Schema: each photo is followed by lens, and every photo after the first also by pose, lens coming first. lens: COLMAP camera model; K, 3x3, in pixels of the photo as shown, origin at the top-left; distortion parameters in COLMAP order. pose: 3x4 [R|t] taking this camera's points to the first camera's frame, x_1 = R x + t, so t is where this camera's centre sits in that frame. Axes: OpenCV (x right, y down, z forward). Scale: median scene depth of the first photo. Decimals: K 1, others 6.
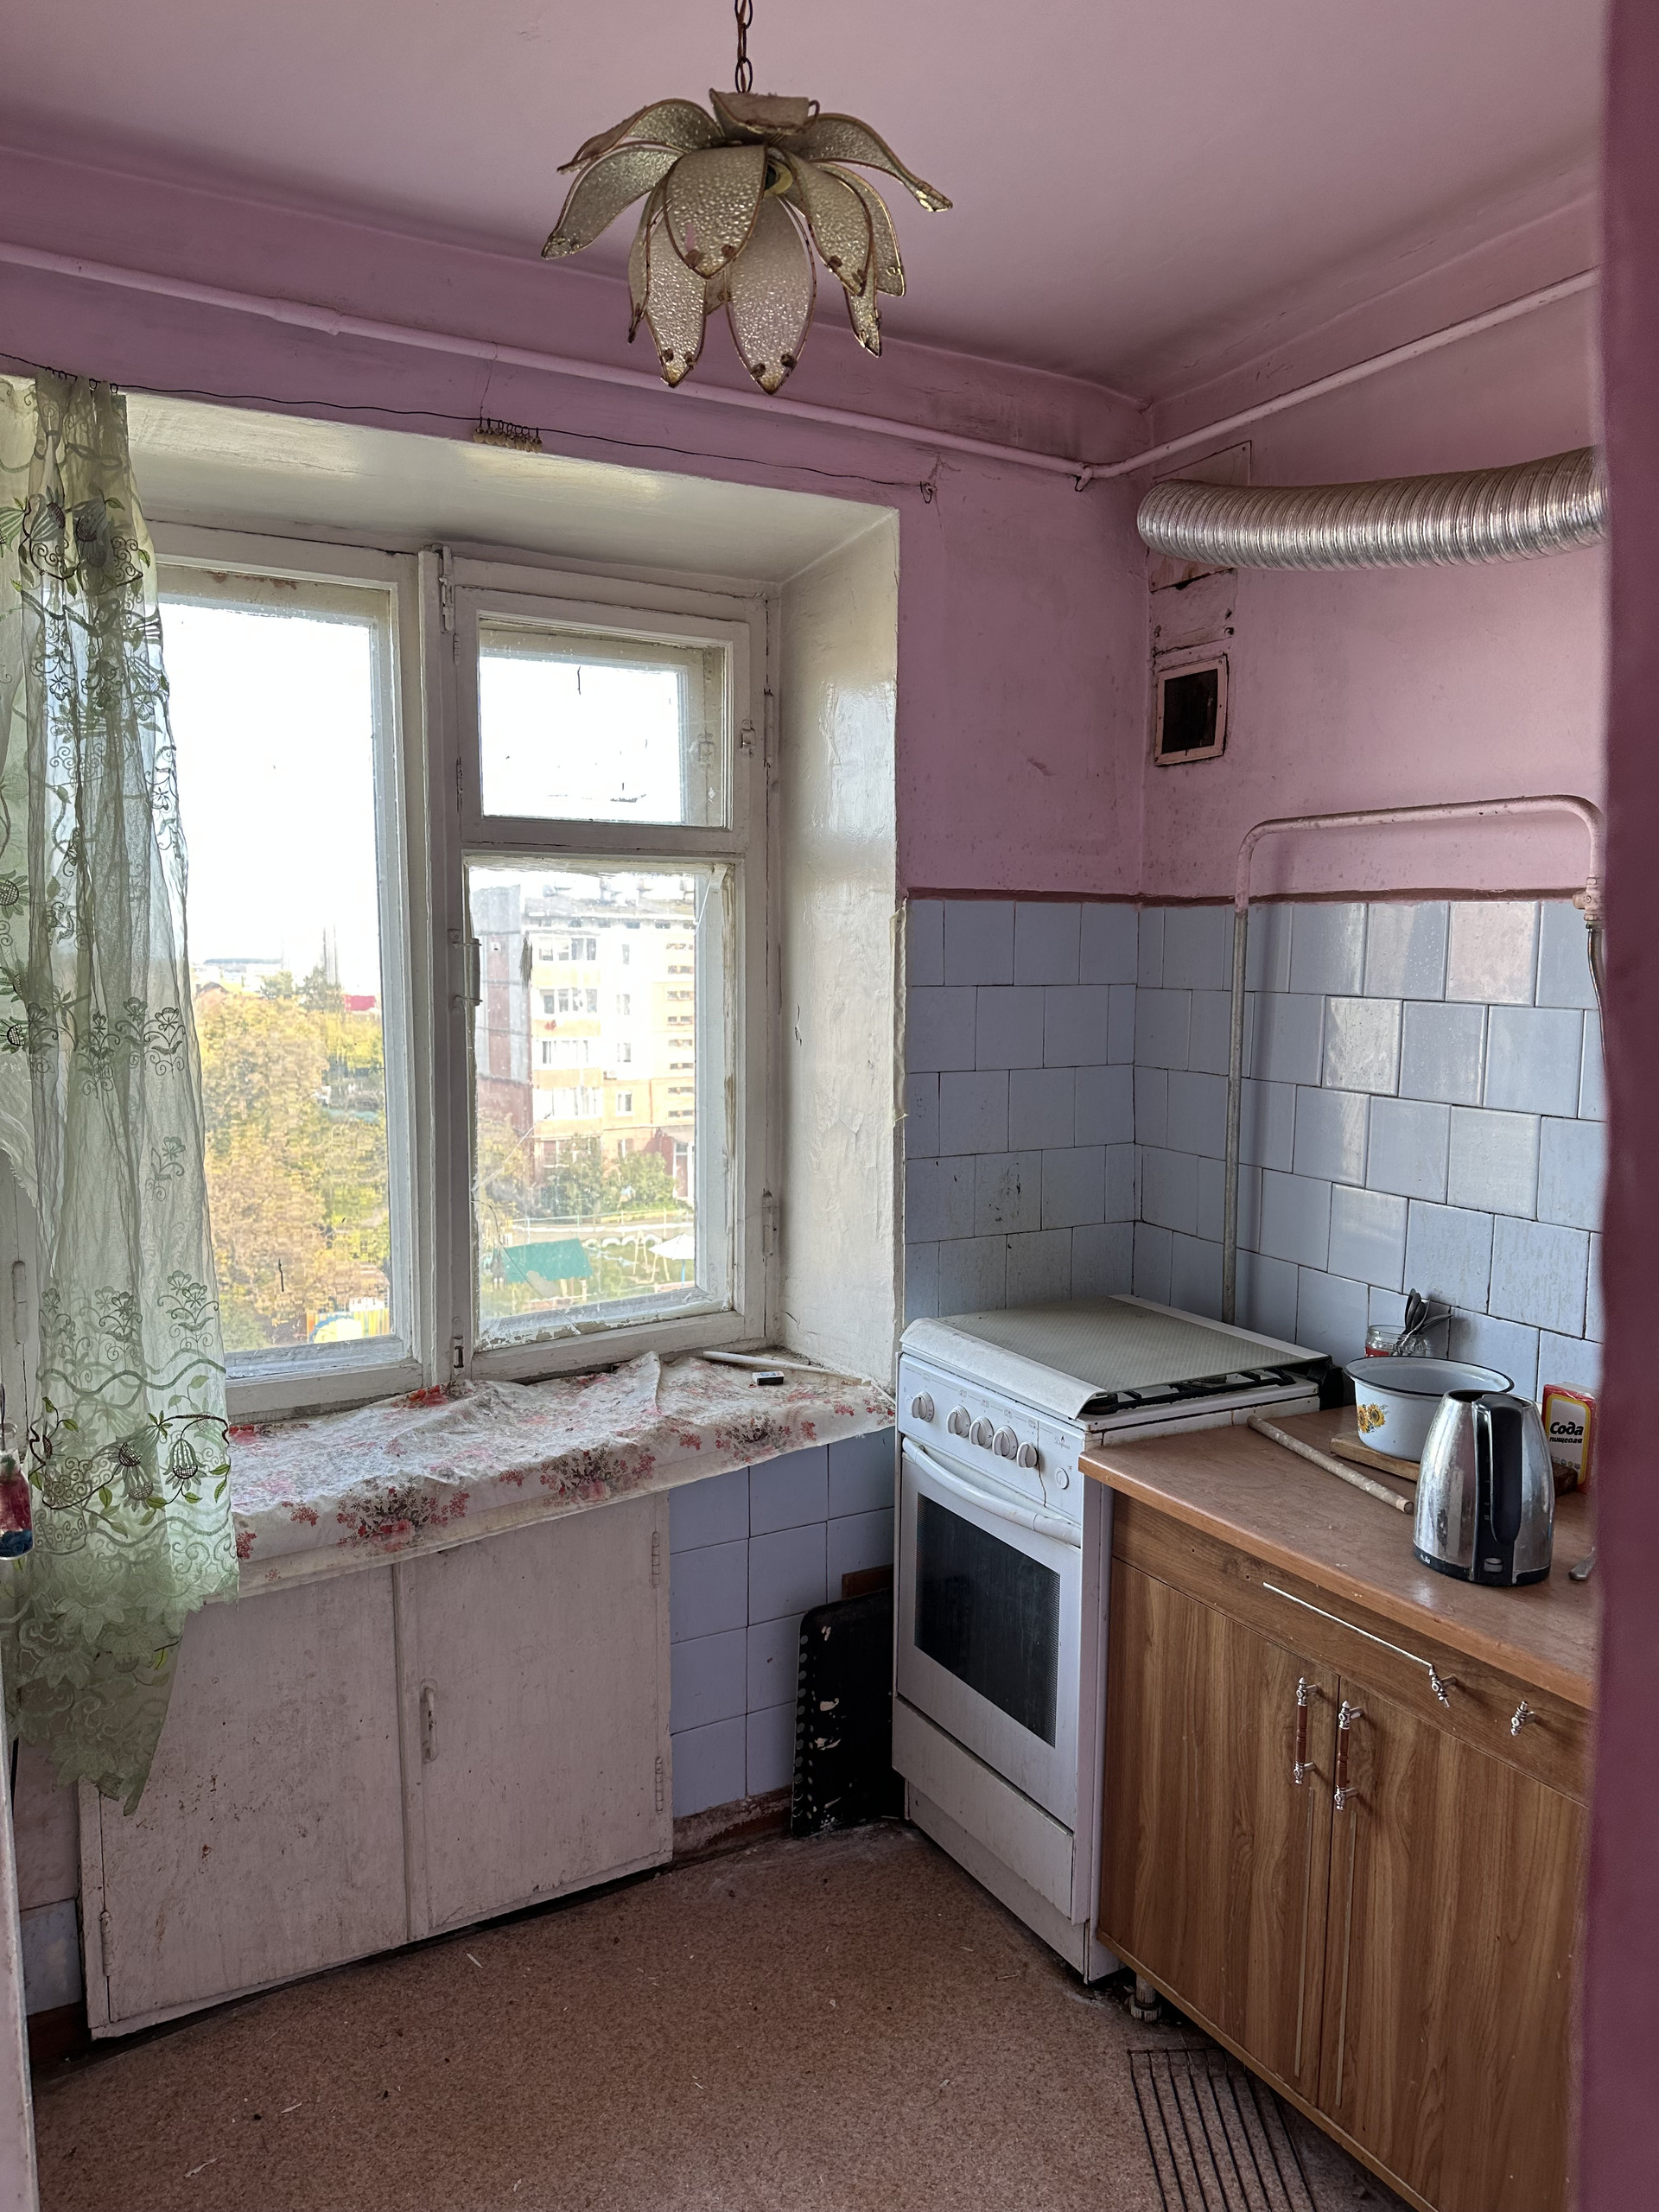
lens RADIAL K [[1543.4, 0, 832.6], [0, 1543.4, 1085.4], [0, 0, 1]] dist [0.041942, -0.048187]
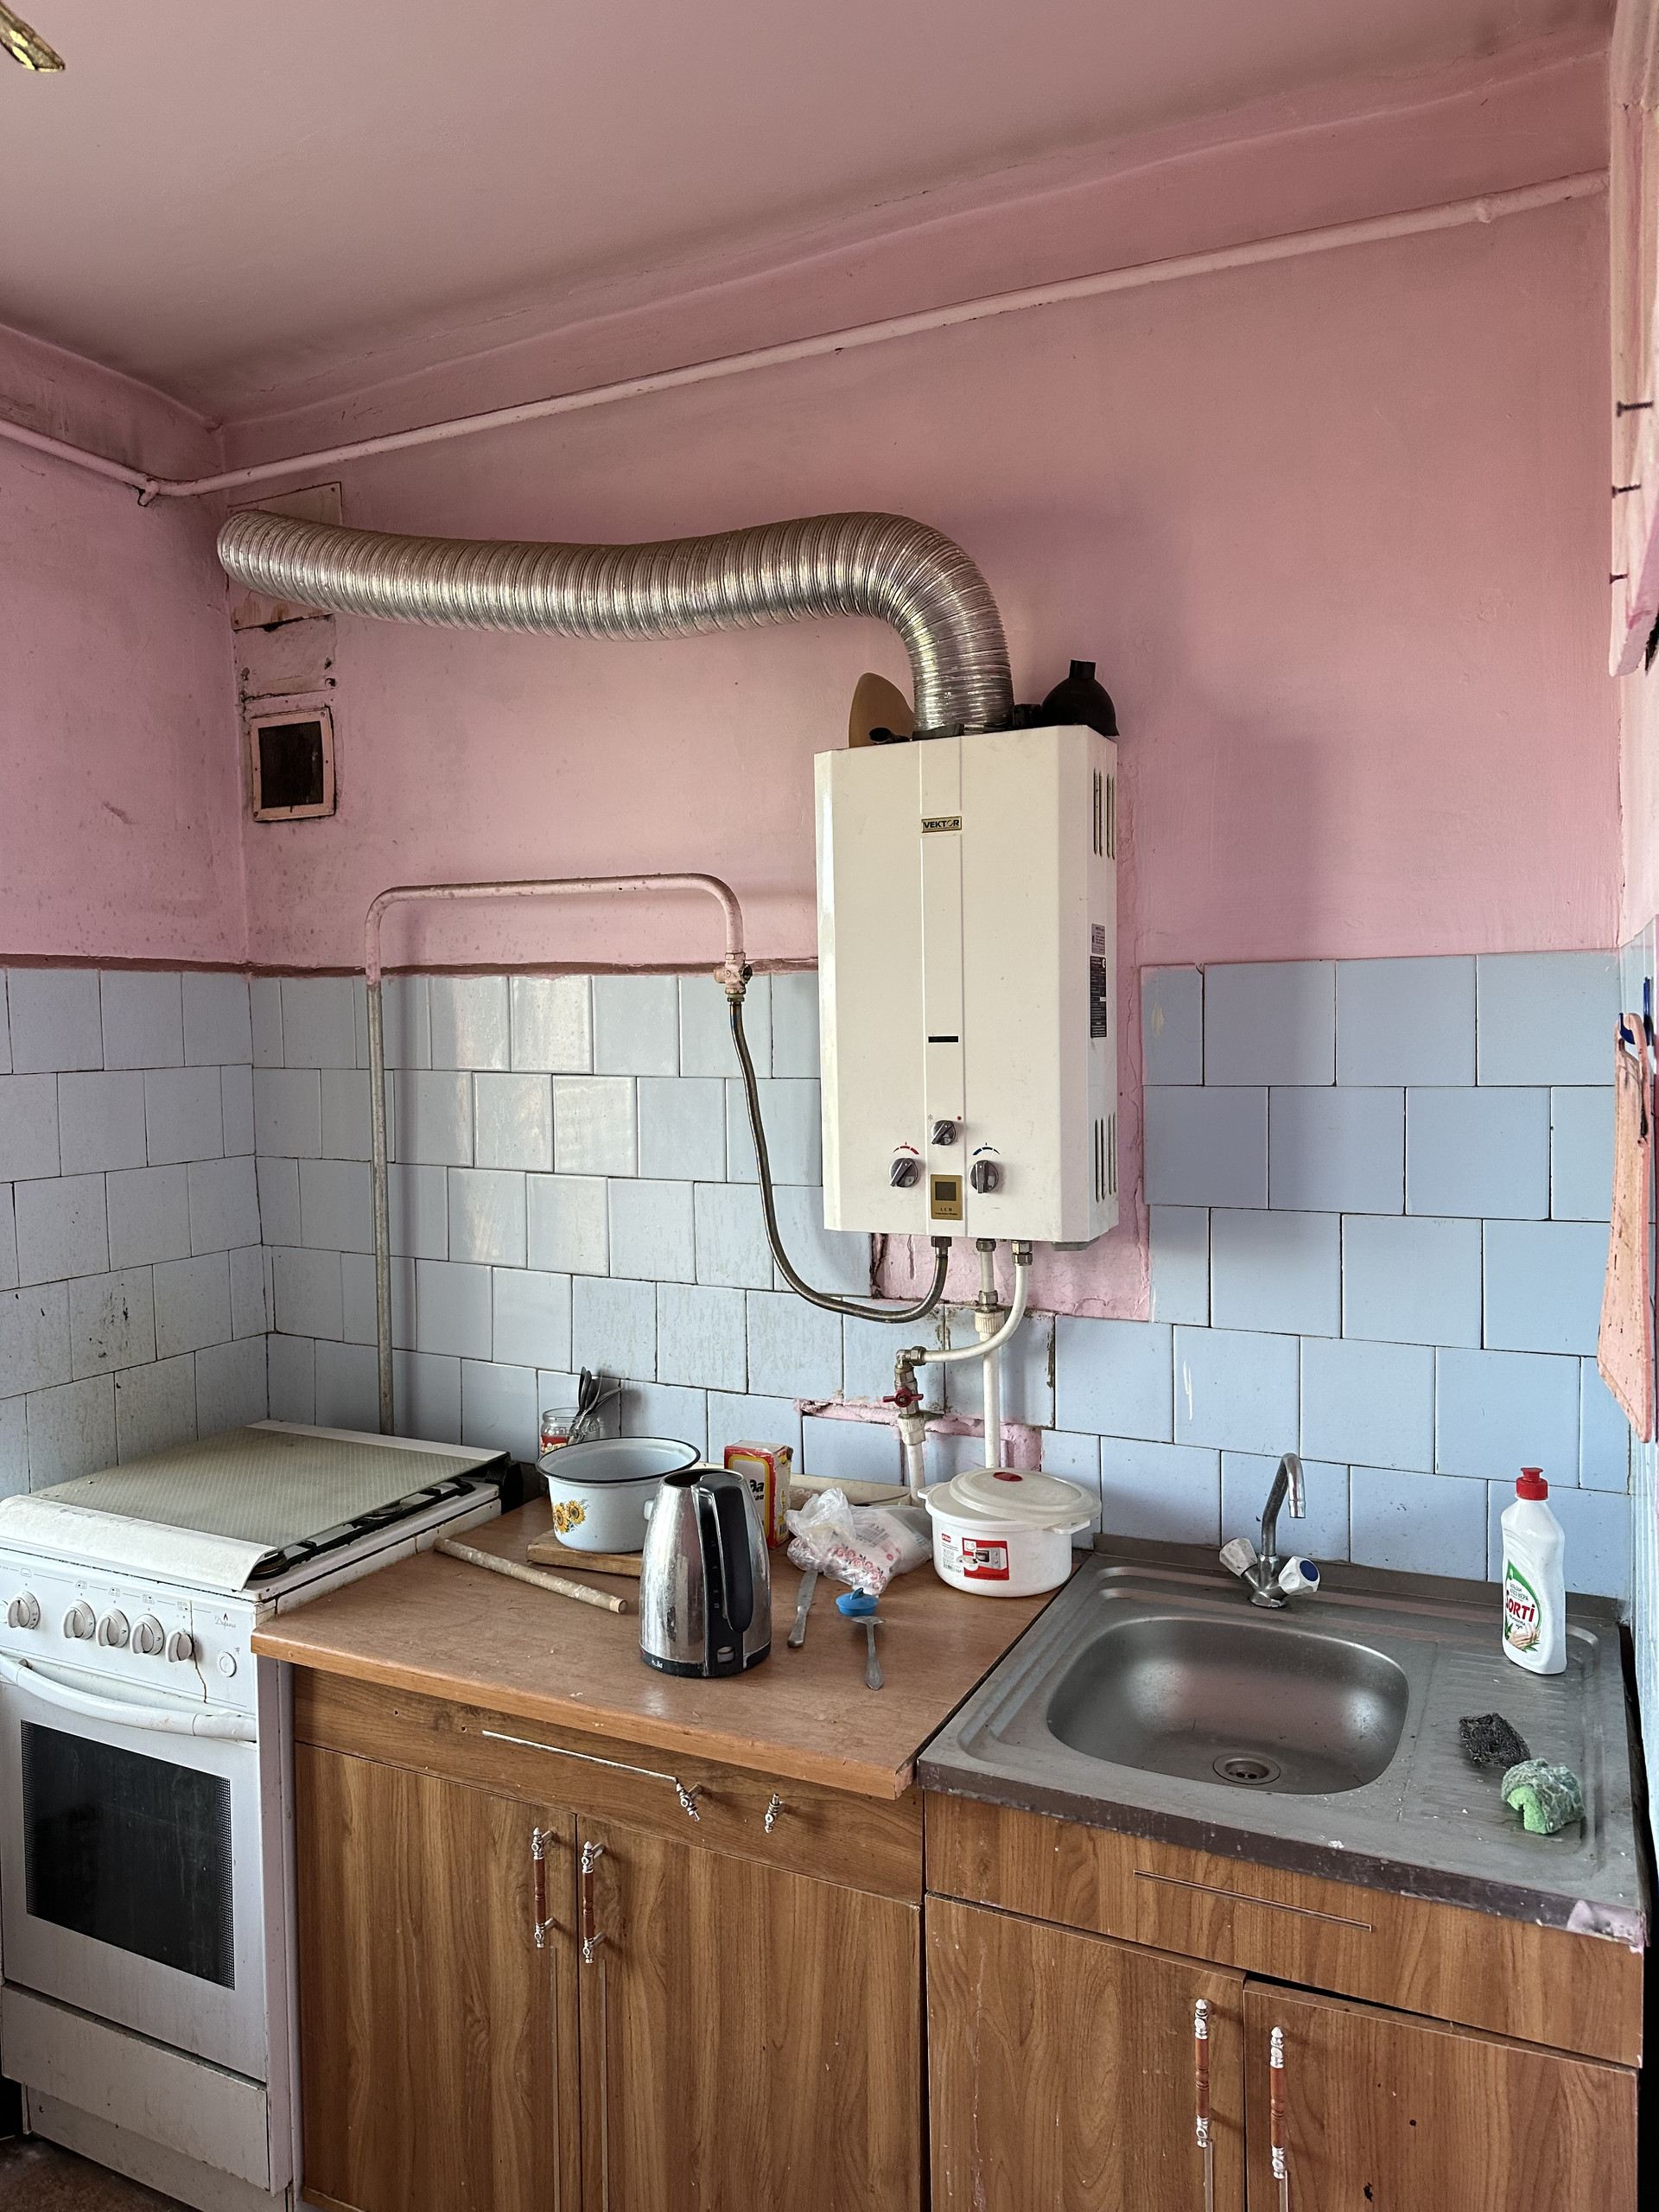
lens RADIAL K [[1543.4, 0, 832.6], [0, 1543.4, 1085.4], [0, 0, 1]] dist [0.041942, -0.048187]
pose [[0.829532, -0.048469, 0.556352, -0.032200], [0.071160, 0.997280, -0.019218, -0.017914], [-0.553907, 0.055531, 0.830724, 0.105206]]
